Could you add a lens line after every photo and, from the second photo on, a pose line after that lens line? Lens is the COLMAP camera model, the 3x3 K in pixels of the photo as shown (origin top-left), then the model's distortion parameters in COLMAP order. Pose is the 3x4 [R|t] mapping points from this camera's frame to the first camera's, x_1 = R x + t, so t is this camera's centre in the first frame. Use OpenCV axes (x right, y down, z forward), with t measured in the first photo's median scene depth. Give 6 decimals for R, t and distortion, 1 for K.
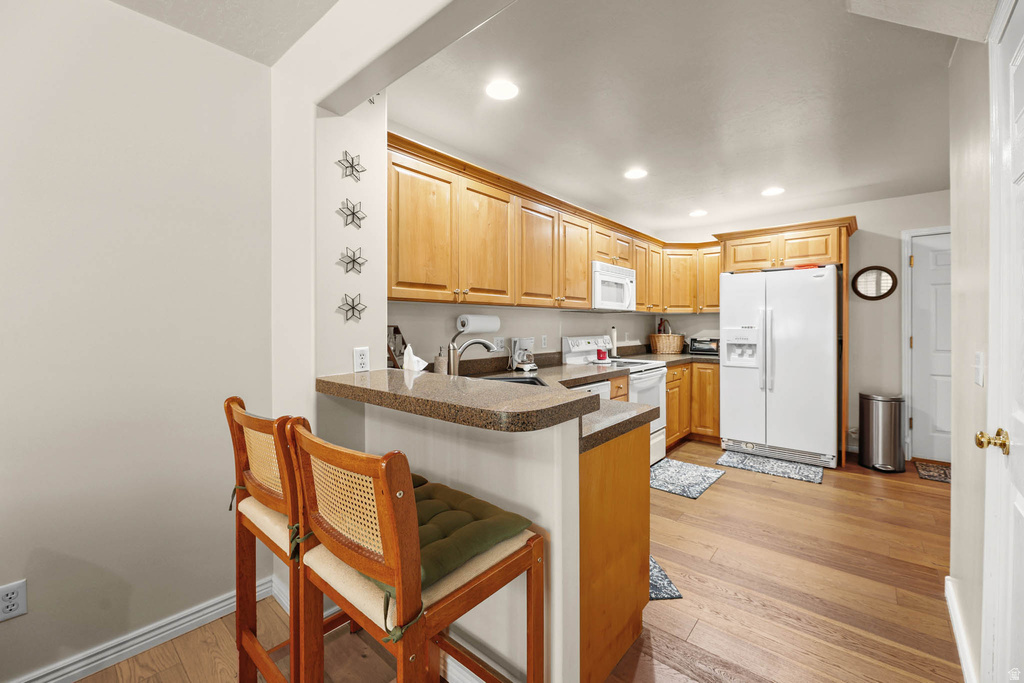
lens RADIAL K [[417.5, 0, 523.7], [0, 417.5, 323.8], [0, 0, 1]] dist [-0.006619, -0.001970]
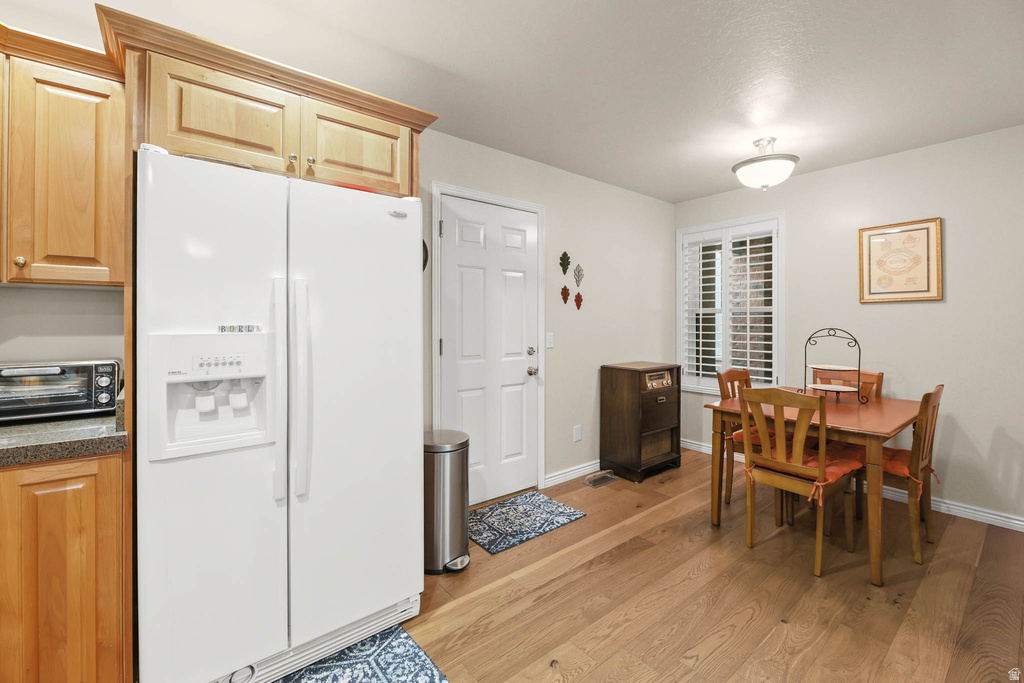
lens RADIAL K [[417.5, 0, 474.4], [0, 417.5, 321.9], [0, 0, 1]] dist [-0.006619, -0.001970]
pose [[0.233401, 0.000743, 0.972380, 0.255330], [-0.005663, 0.999984, 0.000595, 0.001709], [-0.972364, -0.005645, 0.233402, 0.729385]]
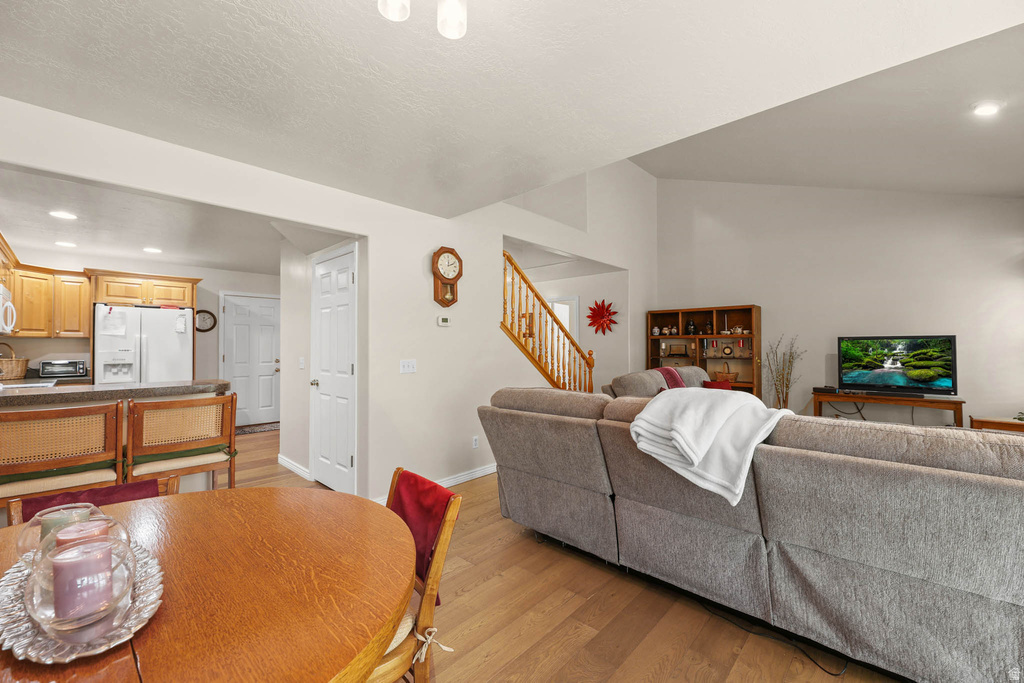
lens RADIAL K [[417.5, 0, 489.0], [0, 417.5, 342.2], [0, 0, 1]] dist [-0.006619, -0.001970]
pose [[0.087595, 0.012485, 0.996078, -0.594397], [-0.000491, 0.999922, -0.012490, -0.000833], [-0.996156, 0.000605, 0.087594, -0.192057]]
